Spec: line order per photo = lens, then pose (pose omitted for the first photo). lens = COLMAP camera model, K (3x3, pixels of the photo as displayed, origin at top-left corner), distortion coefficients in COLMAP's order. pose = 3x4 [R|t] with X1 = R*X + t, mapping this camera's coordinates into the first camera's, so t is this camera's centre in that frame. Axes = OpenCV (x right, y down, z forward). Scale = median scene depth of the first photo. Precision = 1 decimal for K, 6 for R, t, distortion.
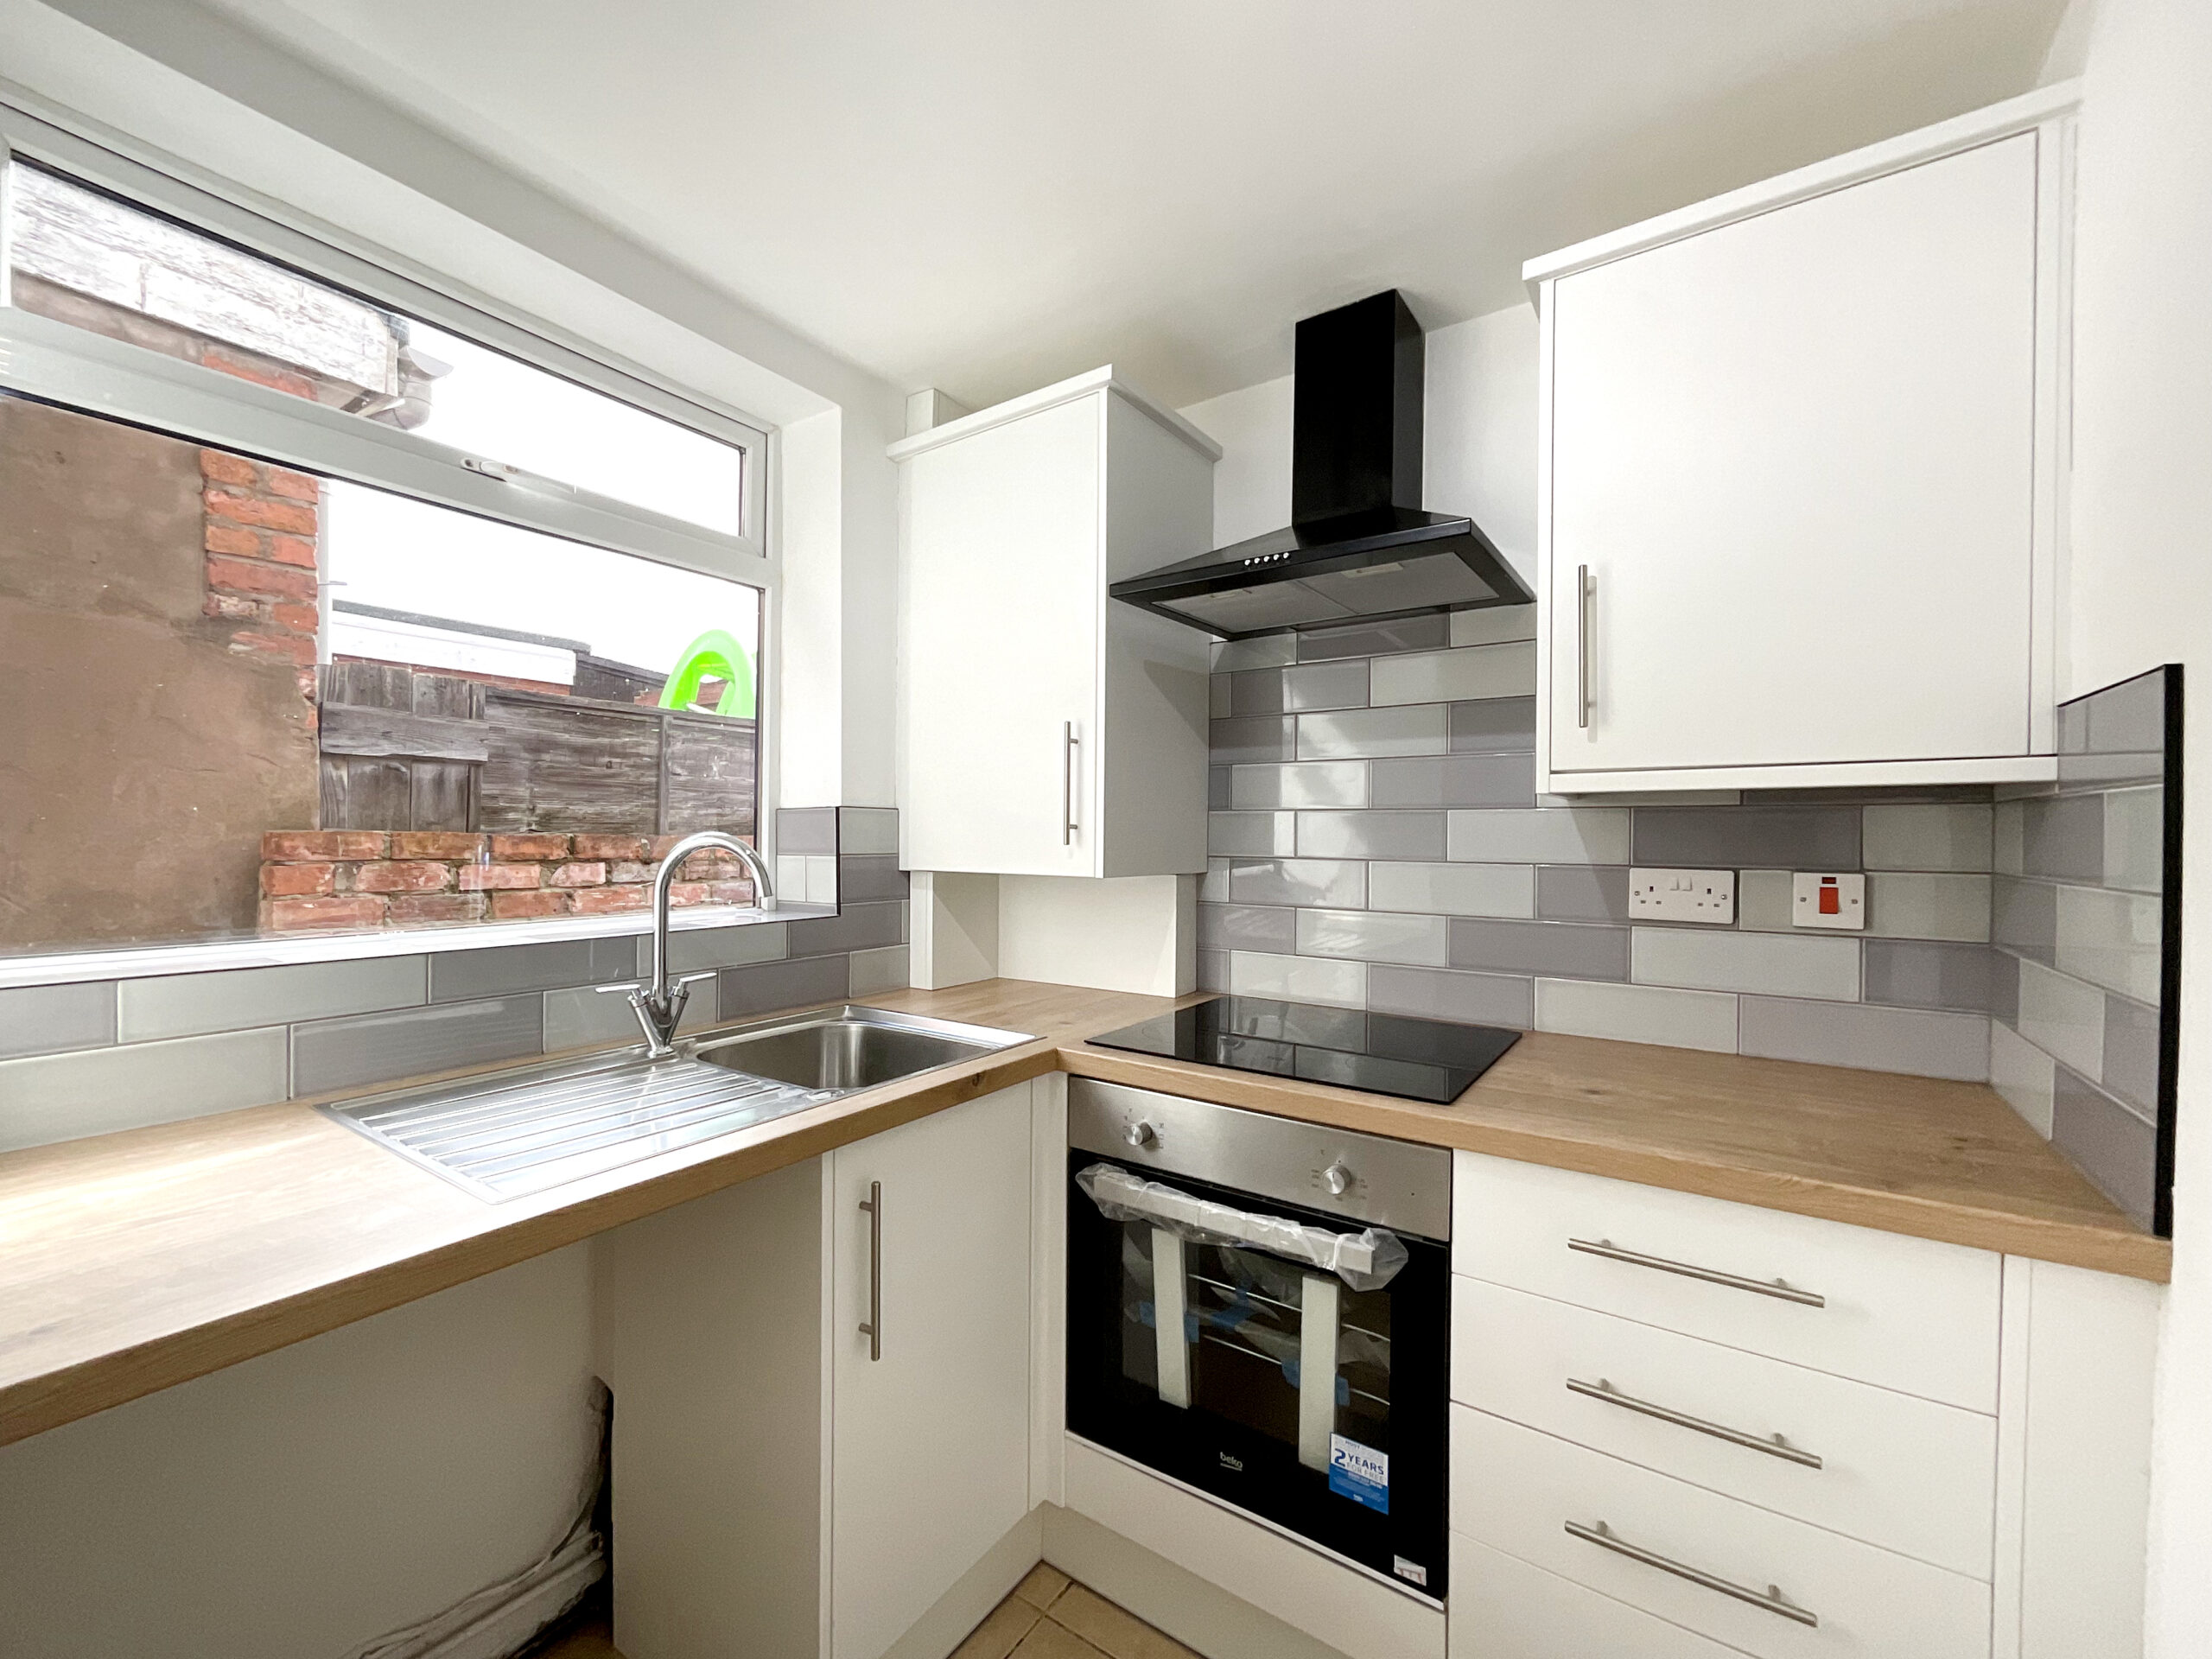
lens RADIAL K [[904.3, 0, 1110.5], [0, 904.3, 844.2], [0, 0, 1]] dist [0.000765, -0.000499]
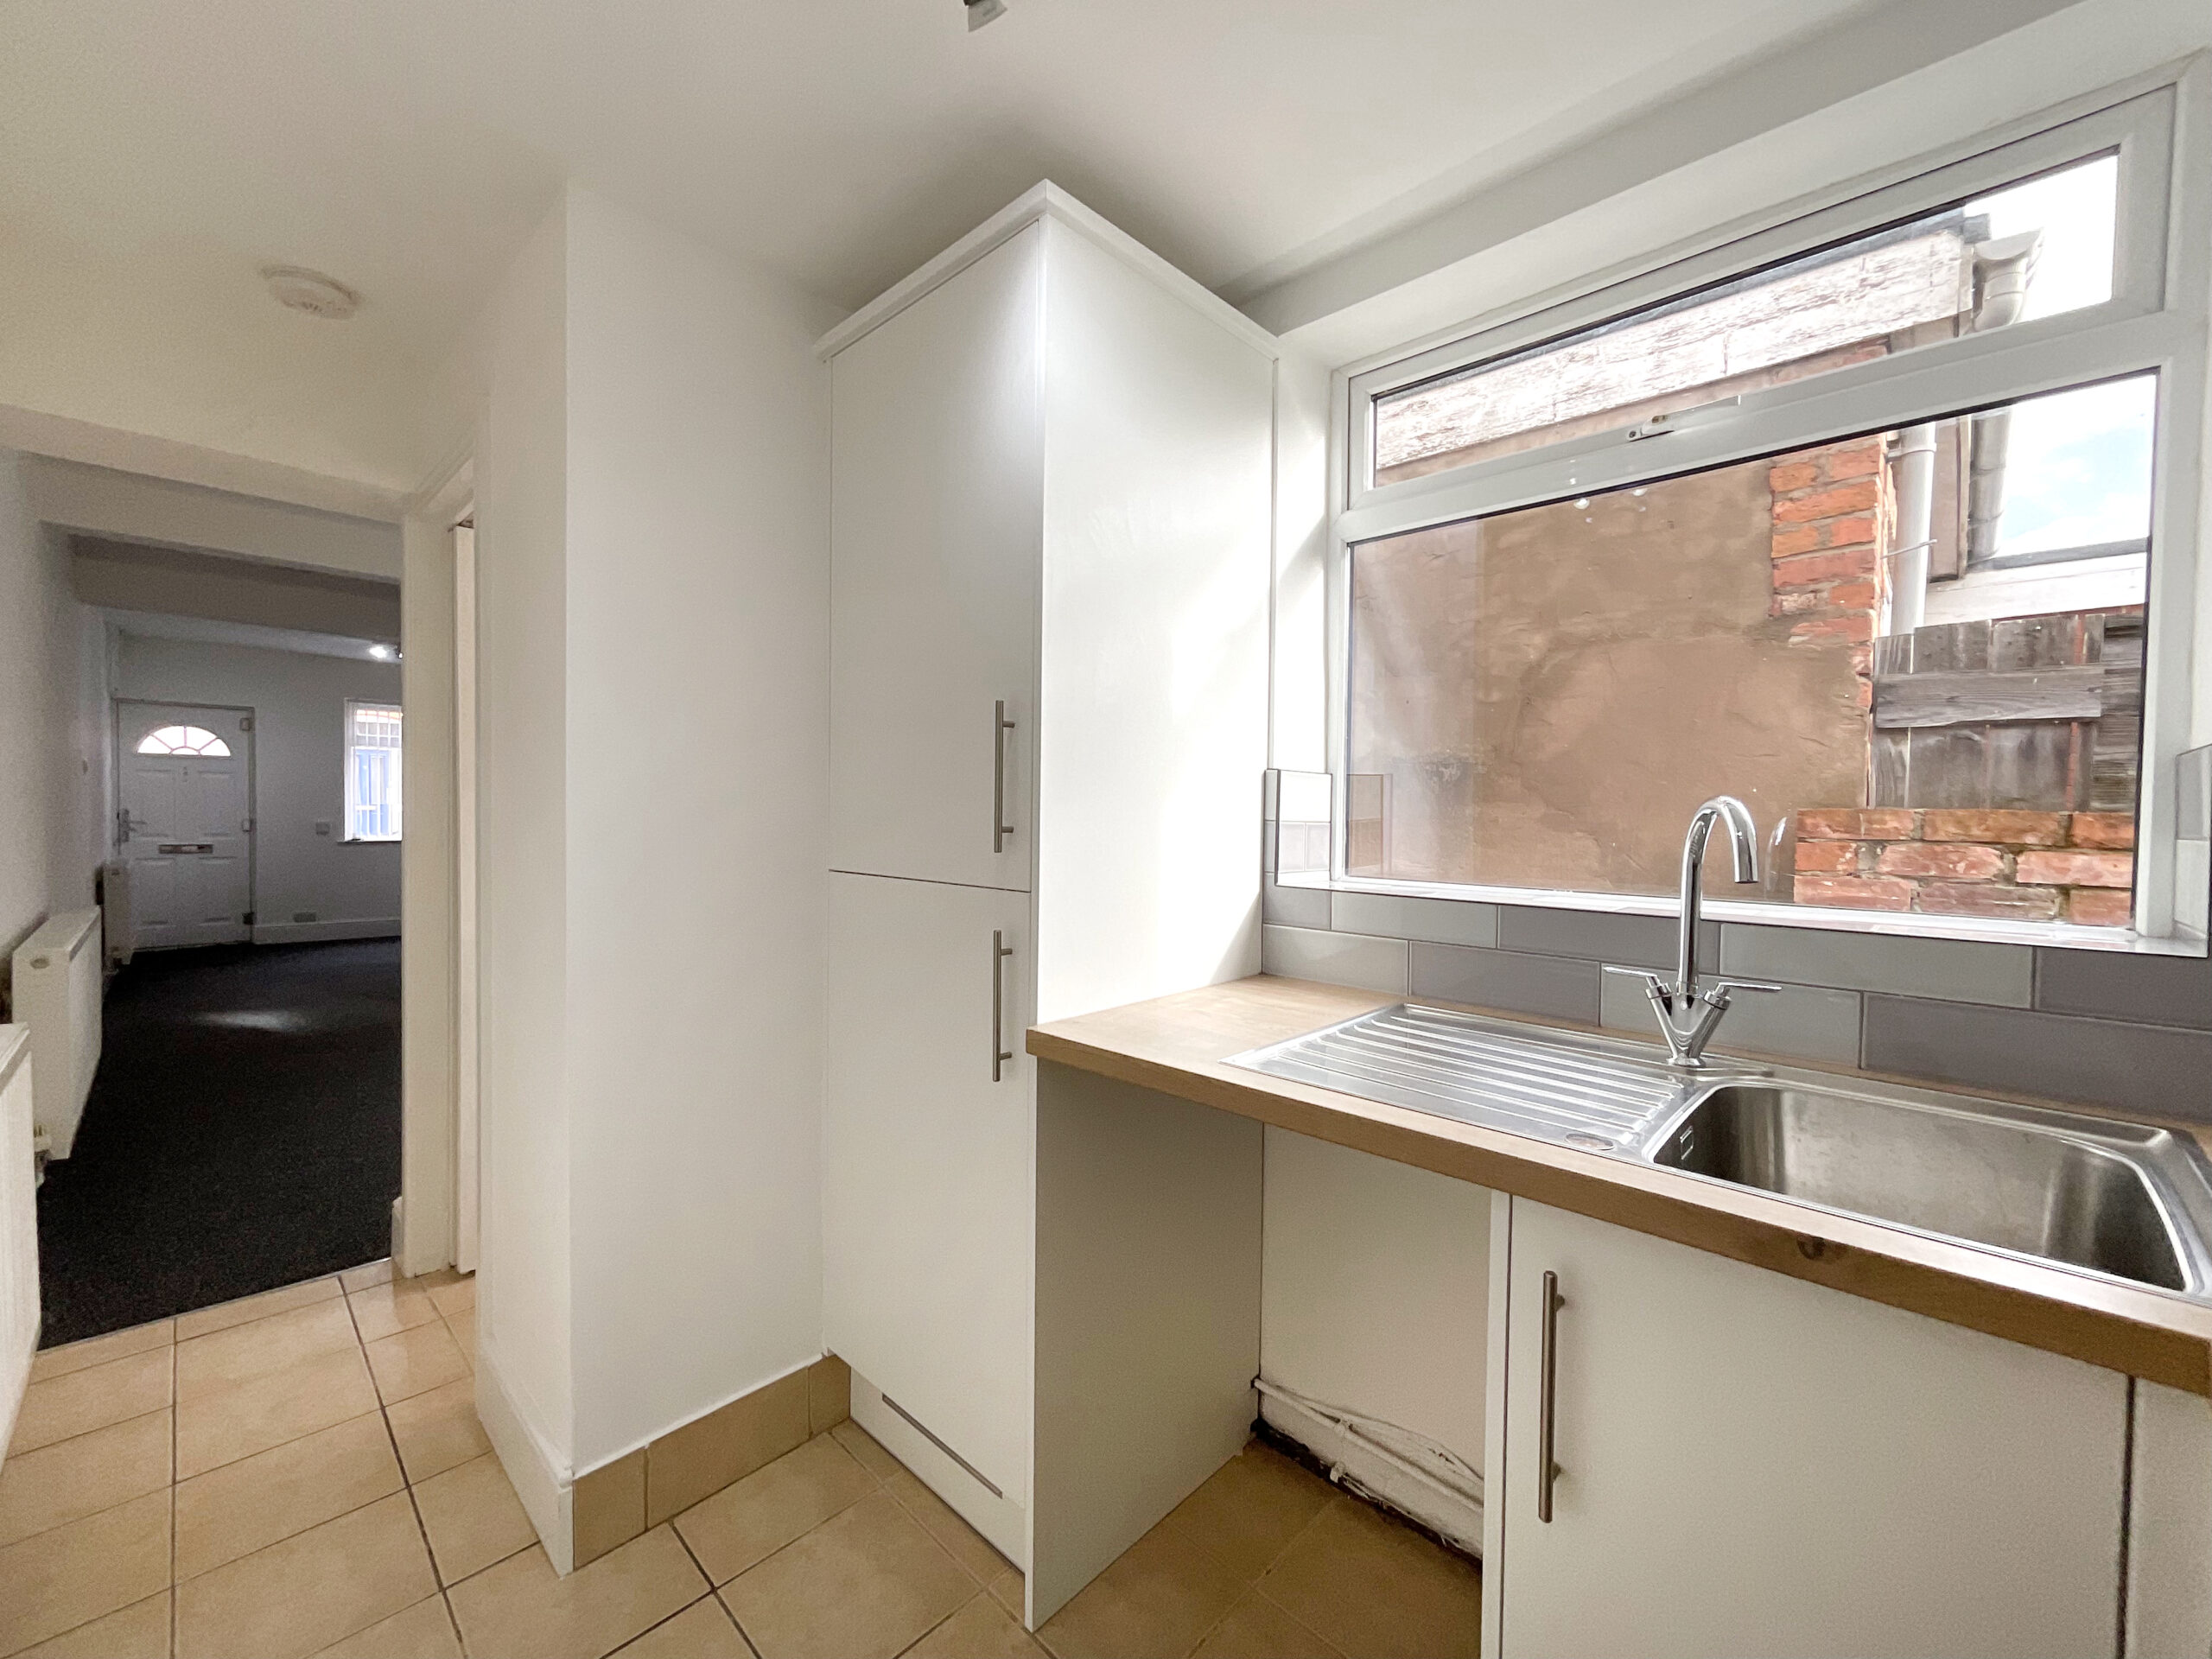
lens RADIAL K [[904.3, 0, 1105.3], [0, 904.3, 837.1], [0, 0, 1]] dist [0.000765, -0.000499]
pose [[-0.185098, 0.018868, -0.982539, 0.401578], [-0.021675, 0.999494, 0.023277, 0.017309], [0.982481, 0.025605, -0.184595, 0.631476]]
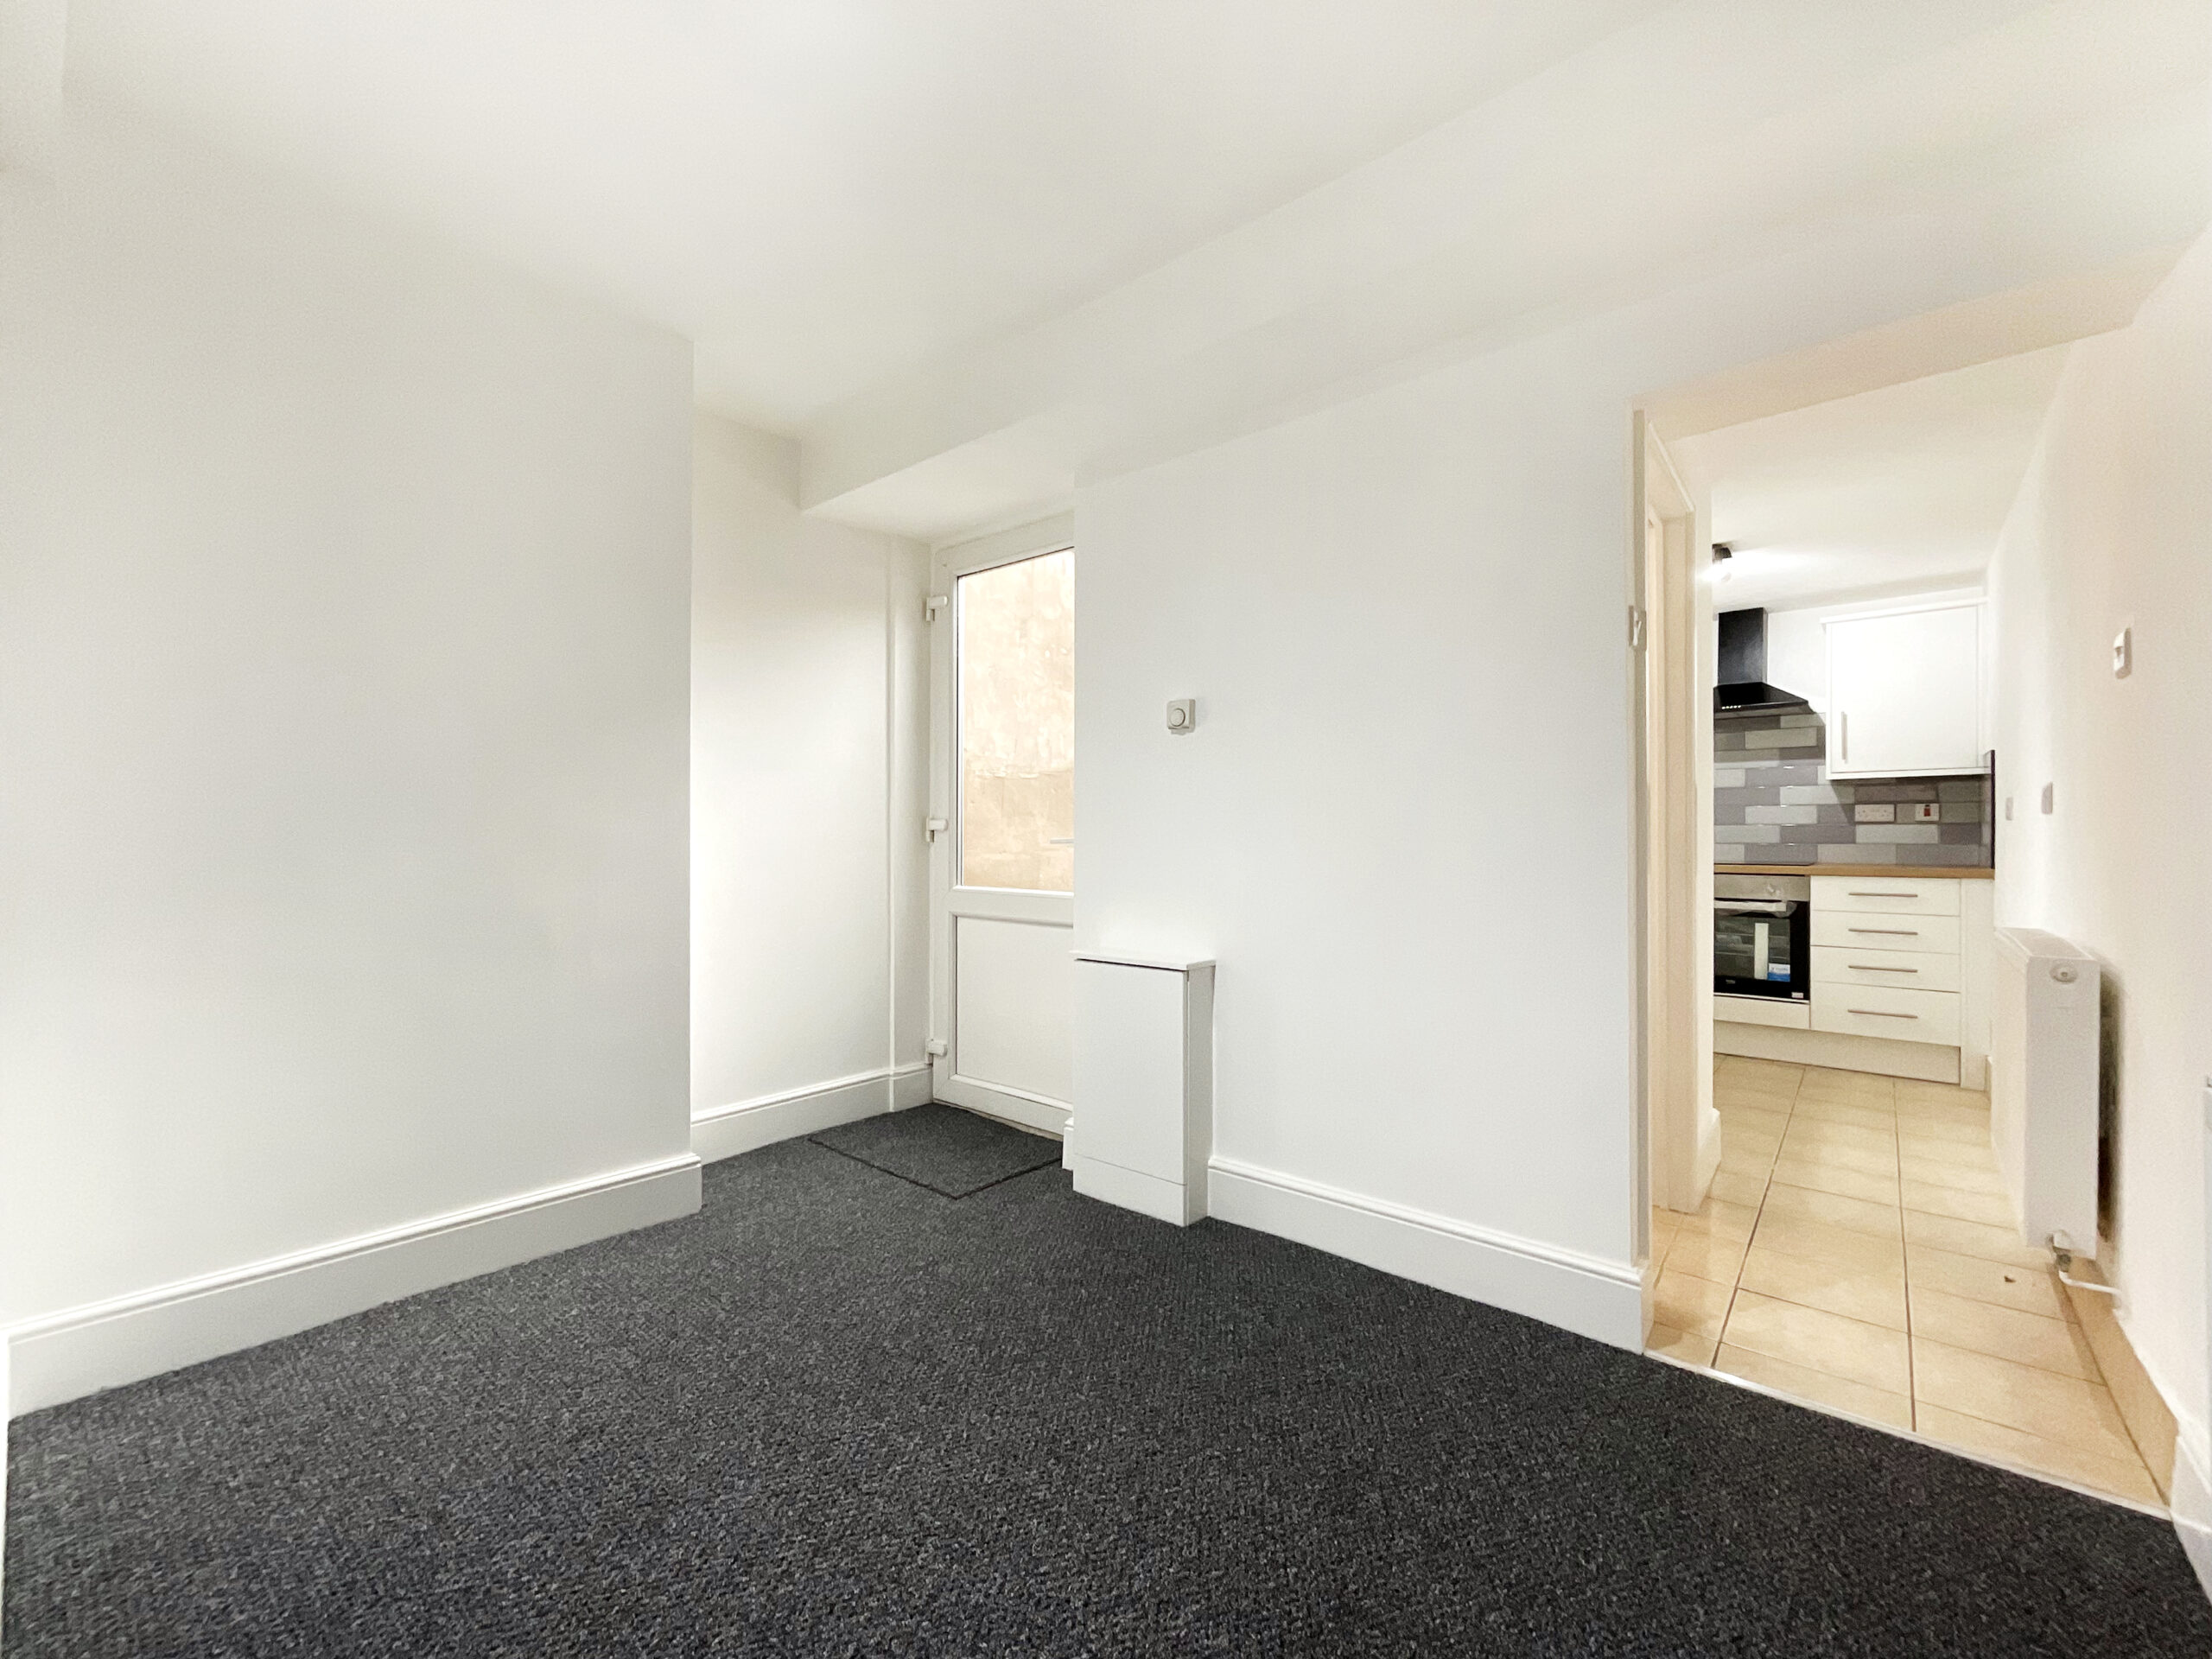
lens RADIAL K [[904.3, 0, 1085.7], [0, 904.3, 833.1], [0, 0, 1]] dist [0.000765, -0.000499]
pose [[0.991562, -0.005531, -0.129512, -0.585624], [0.003756, 0.999896, -0.013944, 0.057343], [0.129576, 0.013339, 0.991480, -0.858994]]
